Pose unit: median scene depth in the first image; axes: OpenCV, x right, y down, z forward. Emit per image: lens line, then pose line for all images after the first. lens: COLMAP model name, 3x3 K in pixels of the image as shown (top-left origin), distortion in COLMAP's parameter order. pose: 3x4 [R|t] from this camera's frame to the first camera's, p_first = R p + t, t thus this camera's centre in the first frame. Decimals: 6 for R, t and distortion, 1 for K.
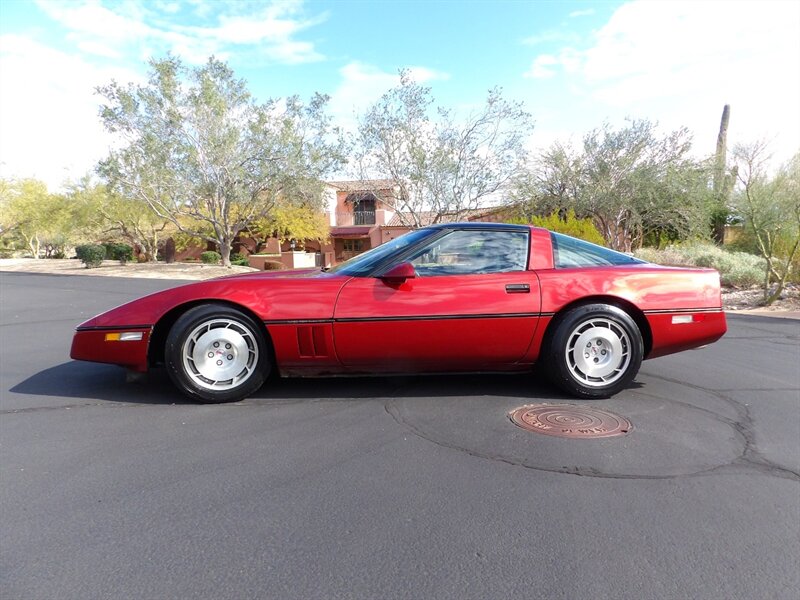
lens RADIAL K [[575.4, 0, 405.7], [0, 575.4, 292.9], [0, 0, 1]] dist [0.005608, -0.012426]
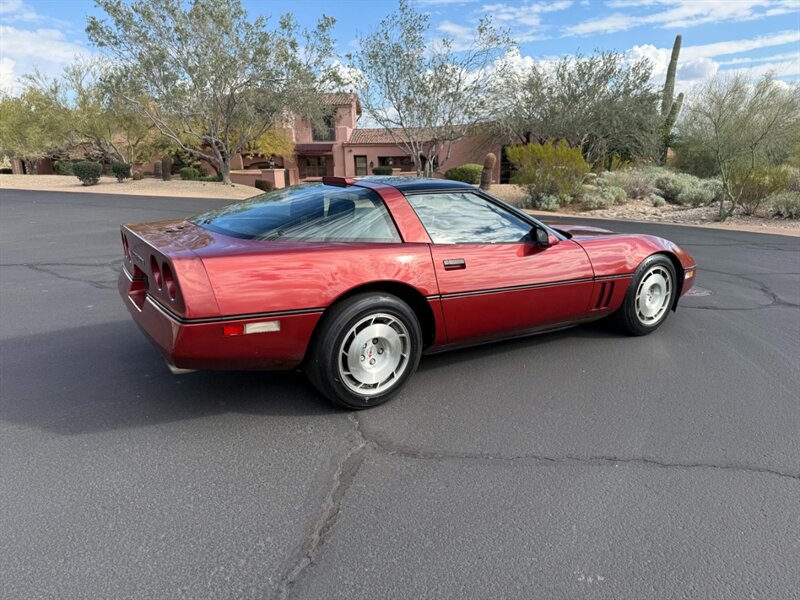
lens RADIAL K [[575.4, 0, 404.6], [0, 575.4, 300.7], [0, 0, 1]] dist [0.005608, -0.012426]
pose [[0.992367, -0.020312, 0.121635, -0.134937], [0.000729, 0.987292, 0.158914, -0.004403], [-0.123317, -0.157613, 0.979771, -0.113172]]
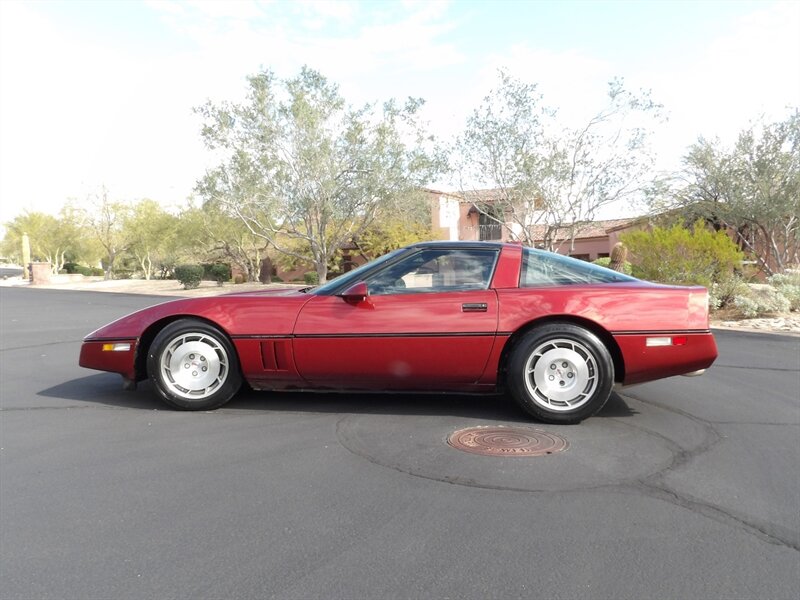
lens RADIAL K [[673.5, 0, 401.9], [0, 673.5, 300.5], [0, 0, 1]] dist [-0.020988, 0.008015]
pose [[0.974801, 0.004660, -0.223027, 0.063257], [-0.010890, 0.999584, -0.026715, 0.002559], [0.222810, 0.028471, 0.974446, -0.028081]]
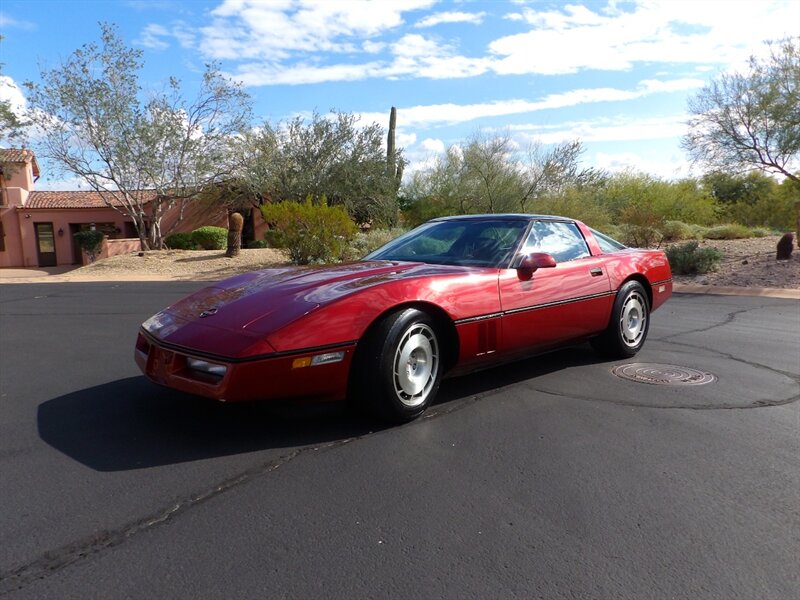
lens RADIAL K [[575.4, 0, 412.6], [0, 575.4, 291.3], [0, 0, 1]] dist [0.005608, -0.012426]
pose [[0.808756, -0.073026, 0.583593, -0.152304], [0.057535, 0.997326, 0.045065, -0.008003], [-0.585323, -0.002869, 0.810795, 0.054544]]
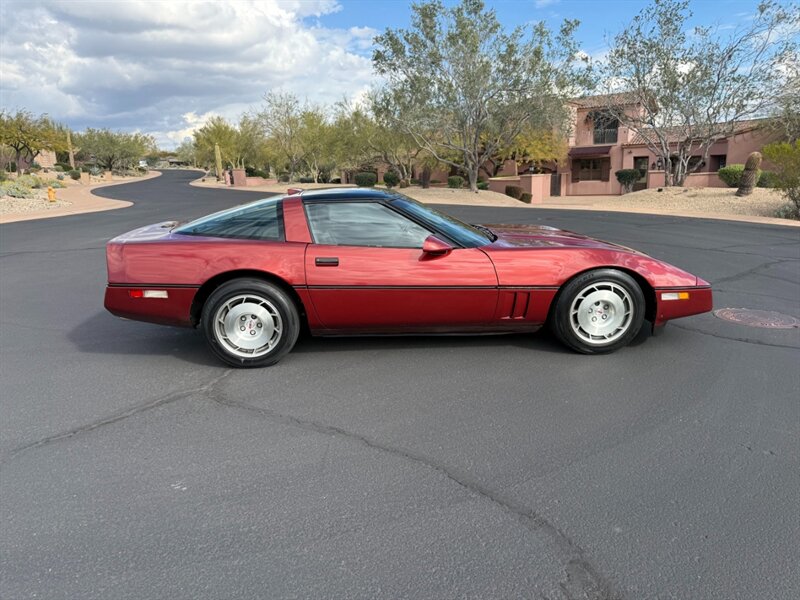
lens RADIAL K [[575.4, 0, 388.8], [0, 575.4, 297.4], [0, 0, 1]] dist [0.005608, -0.012426]
pose [[0.914398, 0.074440, -0.397914, 0.000780], [-0.014910, 0.988474, 0.150657, -0.006420], [0.404543, -0.131828, 0.904968, -0.123148]]
